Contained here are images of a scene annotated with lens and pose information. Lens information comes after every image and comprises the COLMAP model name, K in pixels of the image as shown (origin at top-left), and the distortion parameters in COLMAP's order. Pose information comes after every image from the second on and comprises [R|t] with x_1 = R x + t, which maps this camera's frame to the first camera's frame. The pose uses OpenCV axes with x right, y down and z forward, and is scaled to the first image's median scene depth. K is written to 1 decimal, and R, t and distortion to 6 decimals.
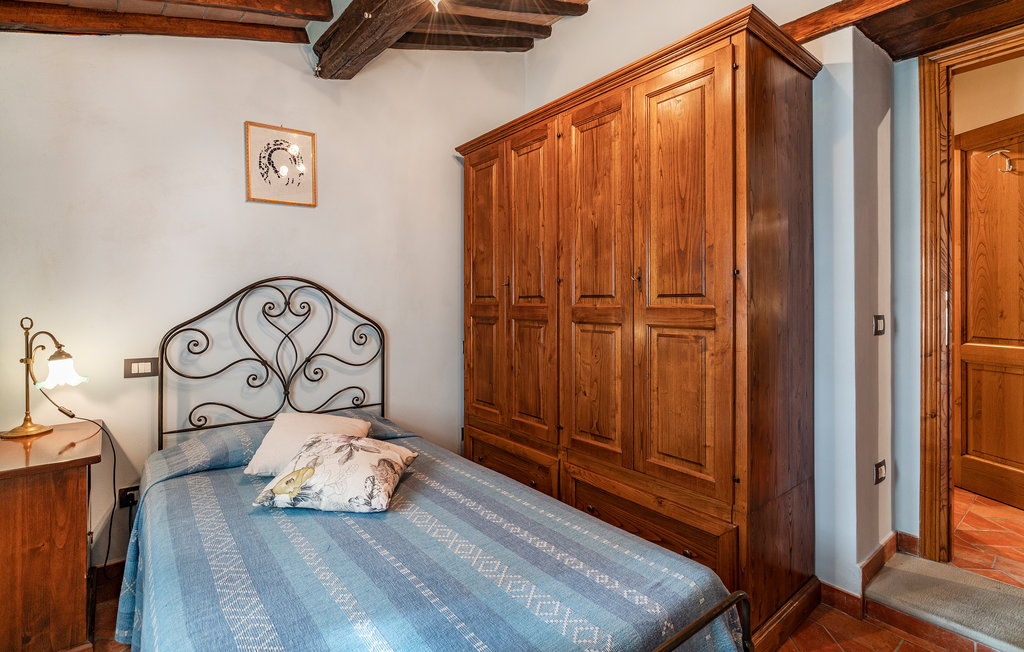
lens RADIAL K [[466.0, 0, 502.3], [0, 466.0, 296.7], [0, 0, 1]] dist [0.008519, 0.001522]
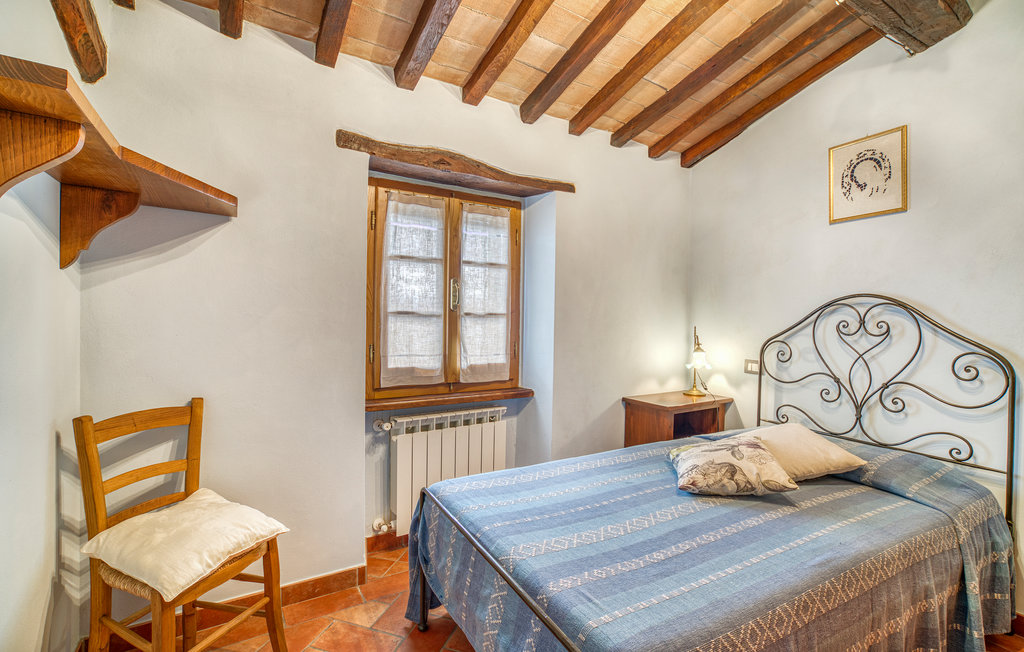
lens RADIAL K [[466.0, 0, 510.1], [0, 466.0, 318.5], [0, 0, 1]] dist [0.008519, 0.001522]
pose [[-0.129822, 0.005767, -0.991521, 0.588199], [-0.008861, 0.999936, 0.006976, 0.006639], [0.991498, 0.009692, -0.129763, 0.422457]]
